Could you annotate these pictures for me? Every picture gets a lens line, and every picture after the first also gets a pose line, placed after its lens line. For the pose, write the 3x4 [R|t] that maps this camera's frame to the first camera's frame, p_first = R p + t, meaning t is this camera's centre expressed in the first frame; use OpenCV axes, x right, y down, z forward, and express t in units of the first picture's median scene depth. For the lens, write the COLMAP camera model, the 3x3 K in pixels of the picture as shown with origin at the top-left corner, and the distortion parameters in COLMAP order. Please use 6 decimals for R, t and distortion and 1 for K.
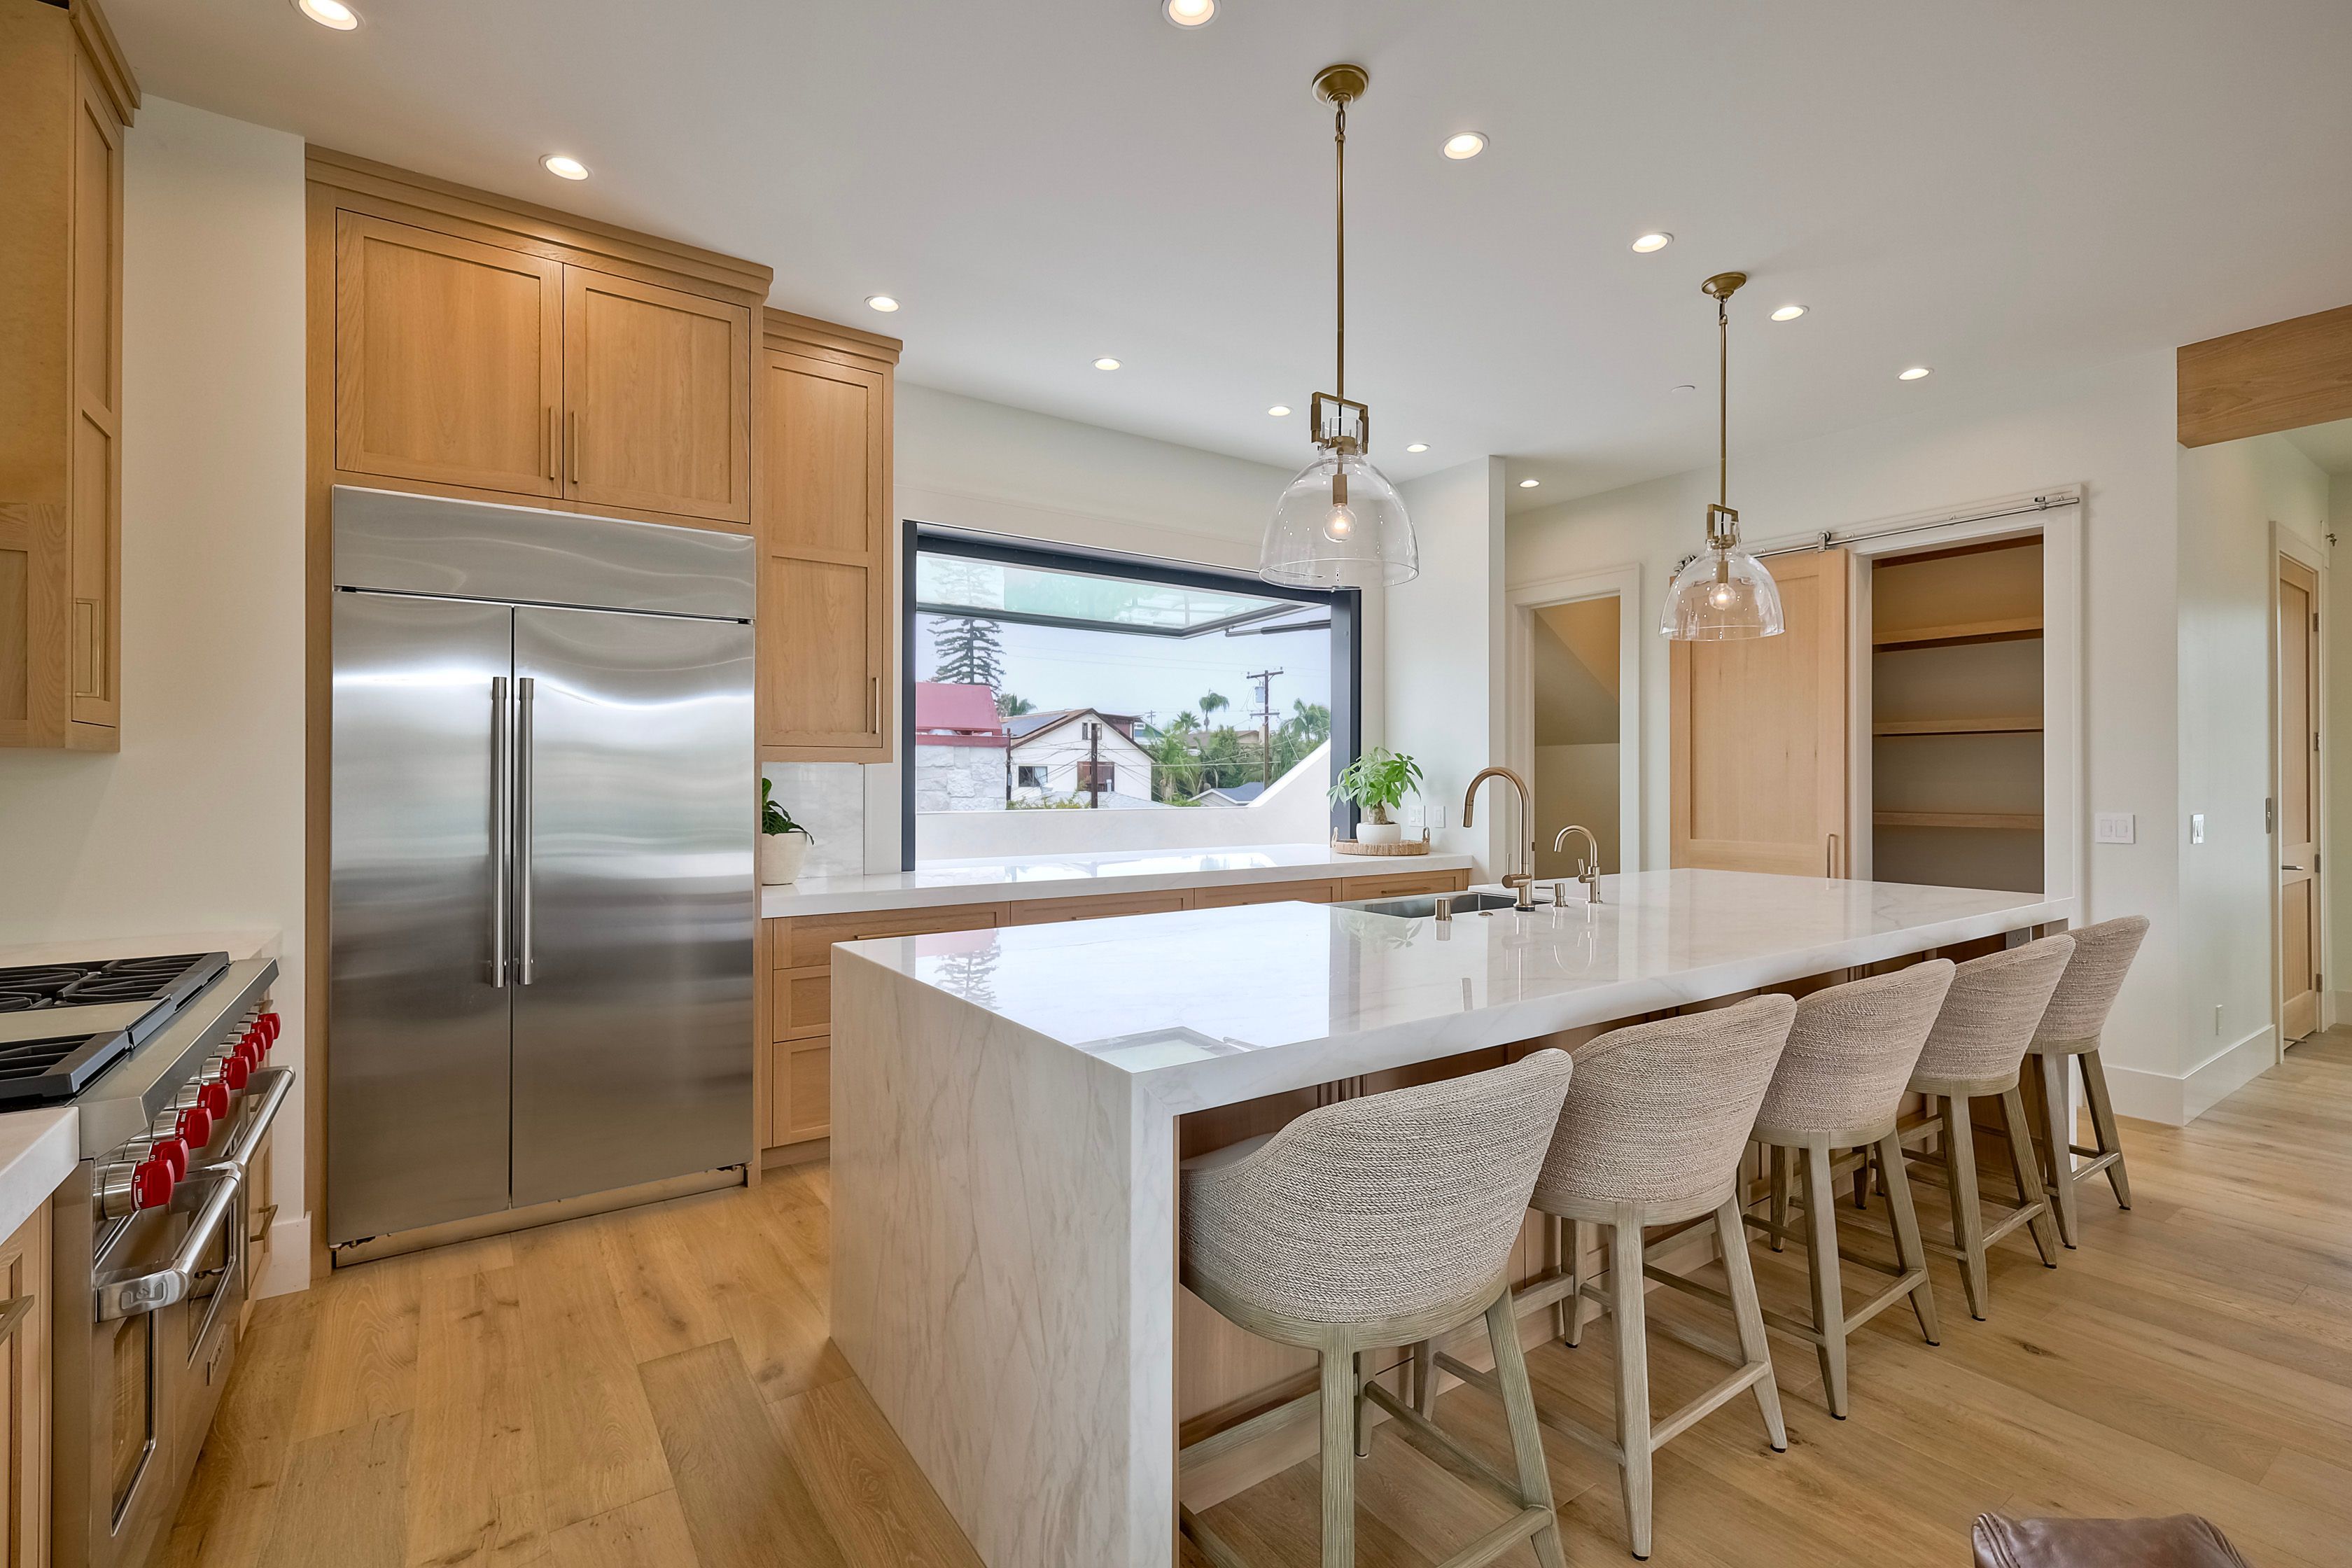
lens RADIAL K [[1066.3, 0, 1187.7], [0, 1066.3, 776.7], [0, 0, 1]] dist [0.001040, 0.000021]
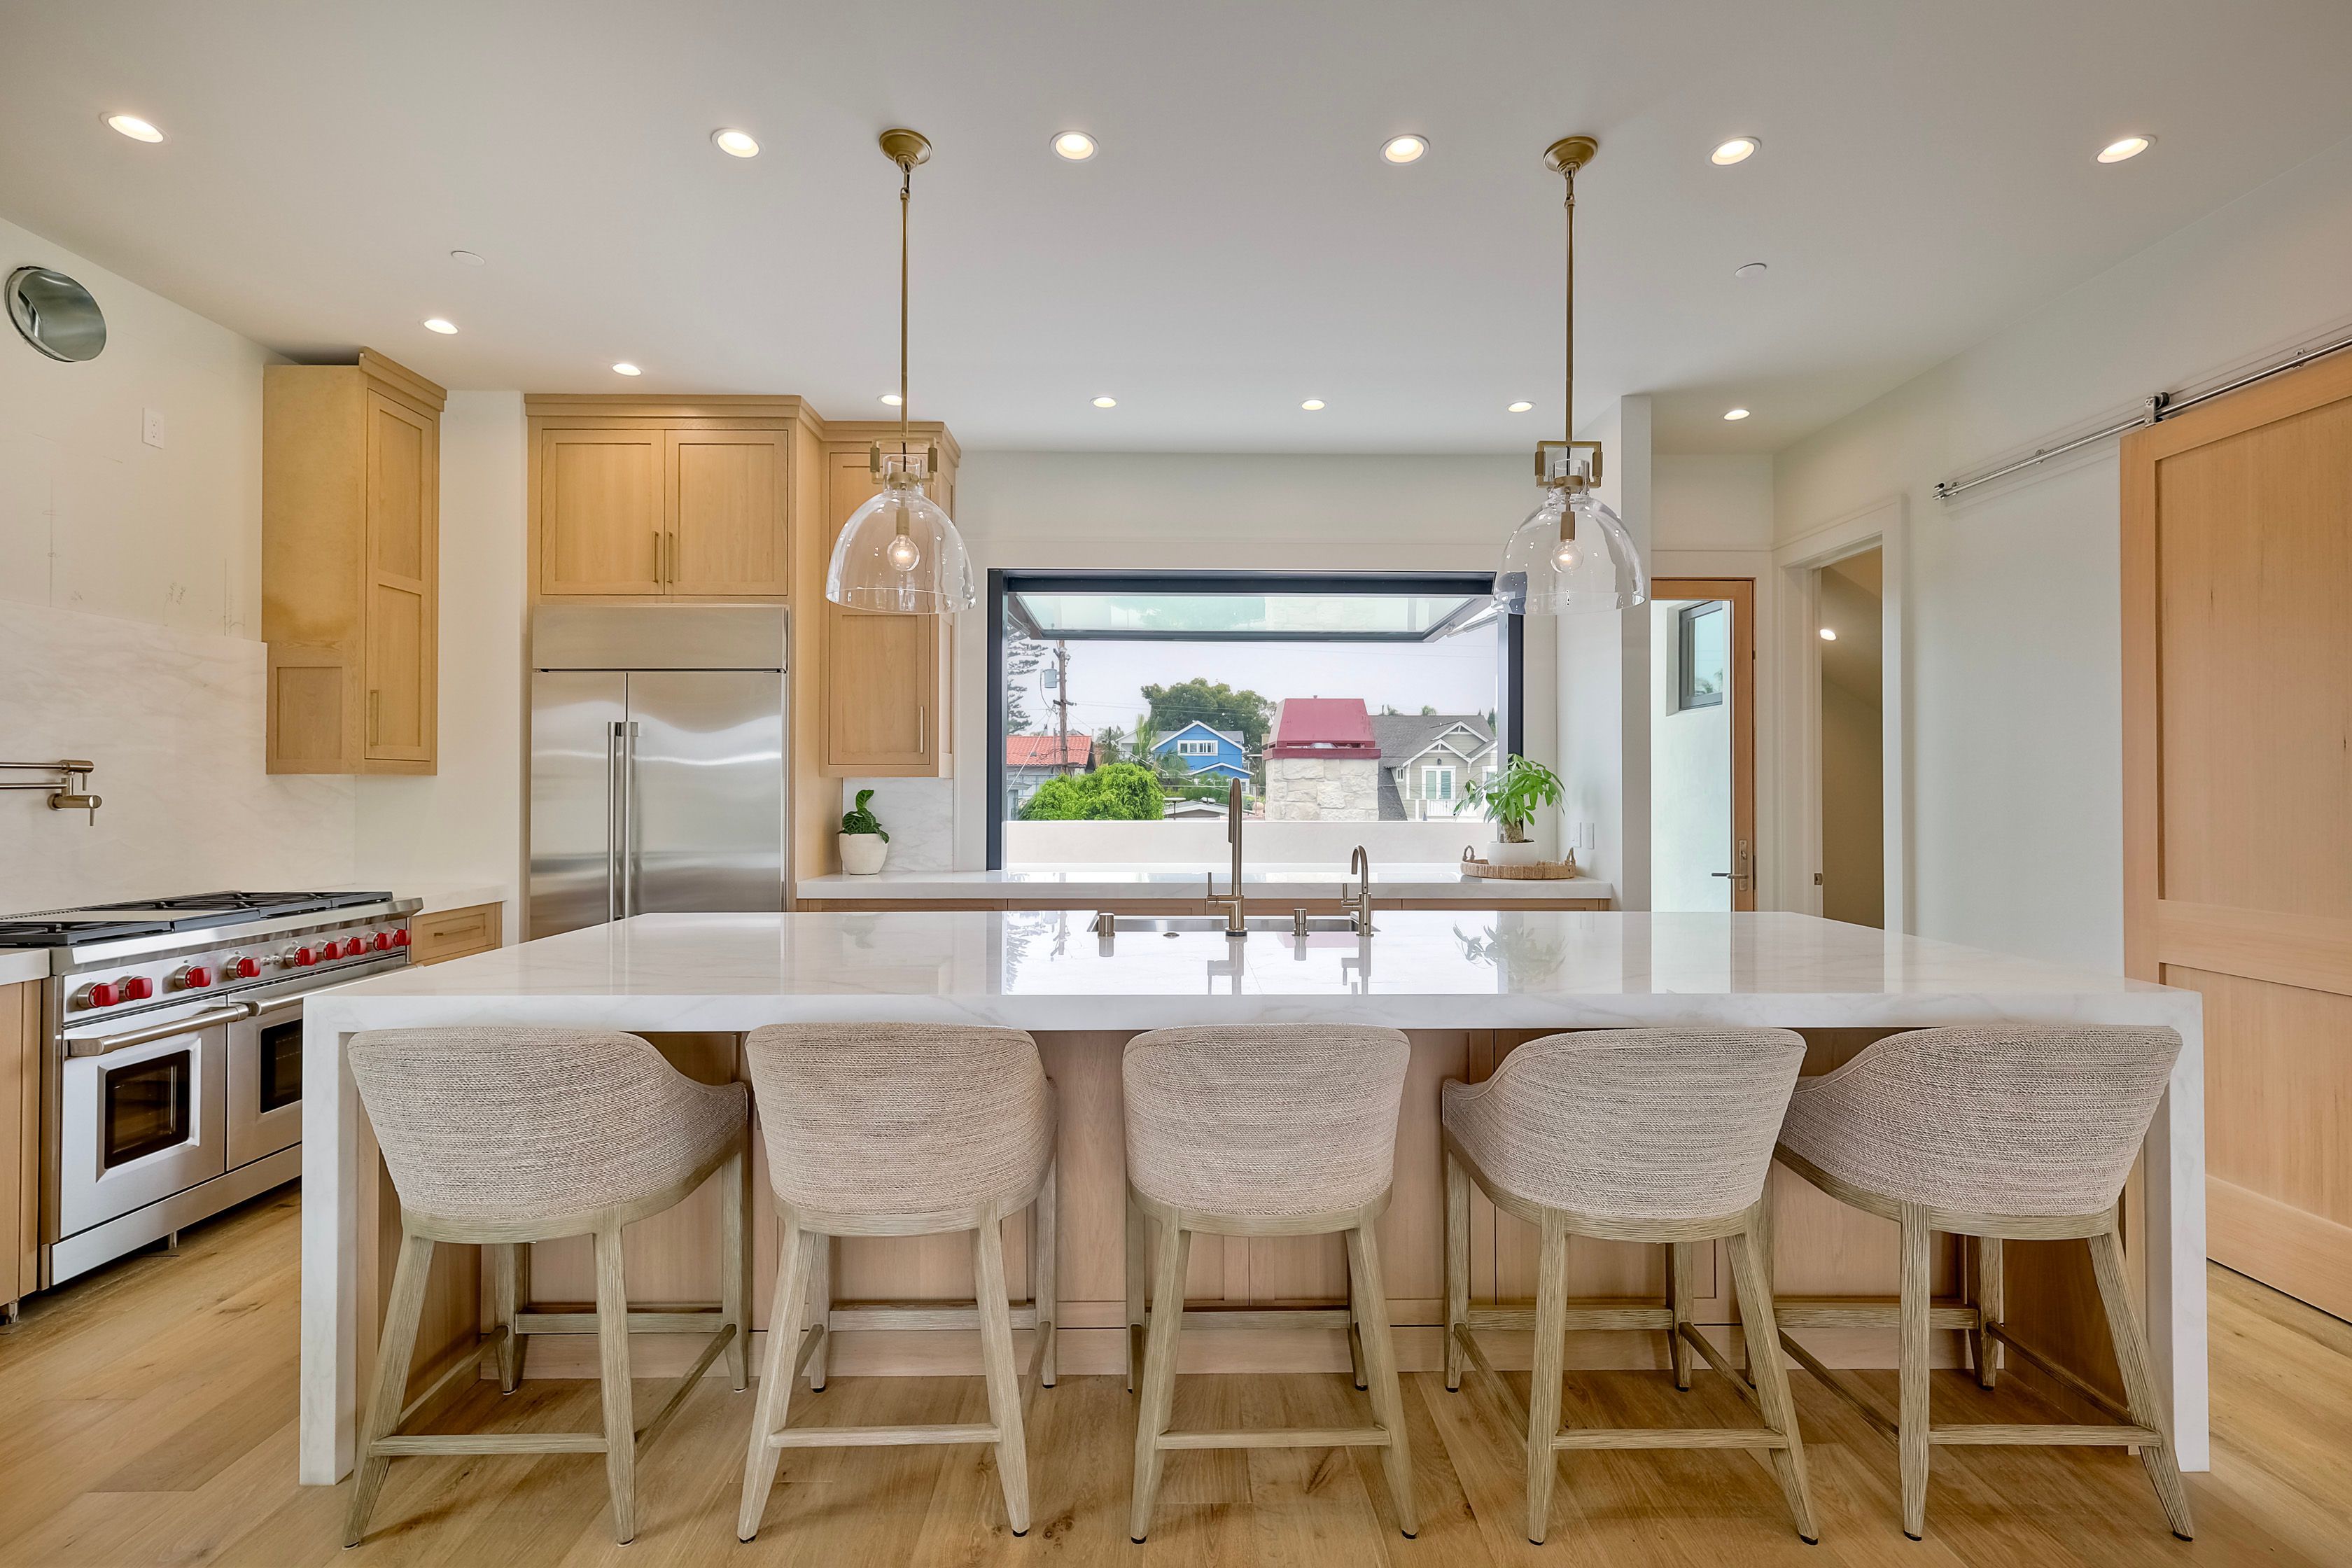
lens RADIAL K [[1051.6, 0, 1176.0], [0, 1051.6, 784.0], [0, 0, 1]] dist [-0.002417, -0.000235]
pose [[0.824318, -0.002998, -0.566120, 0.655881], [0.000713, 0.999991, -0.004258, 0.000401], [0.566127, 0.003106, 0.824312, 0.191442]]
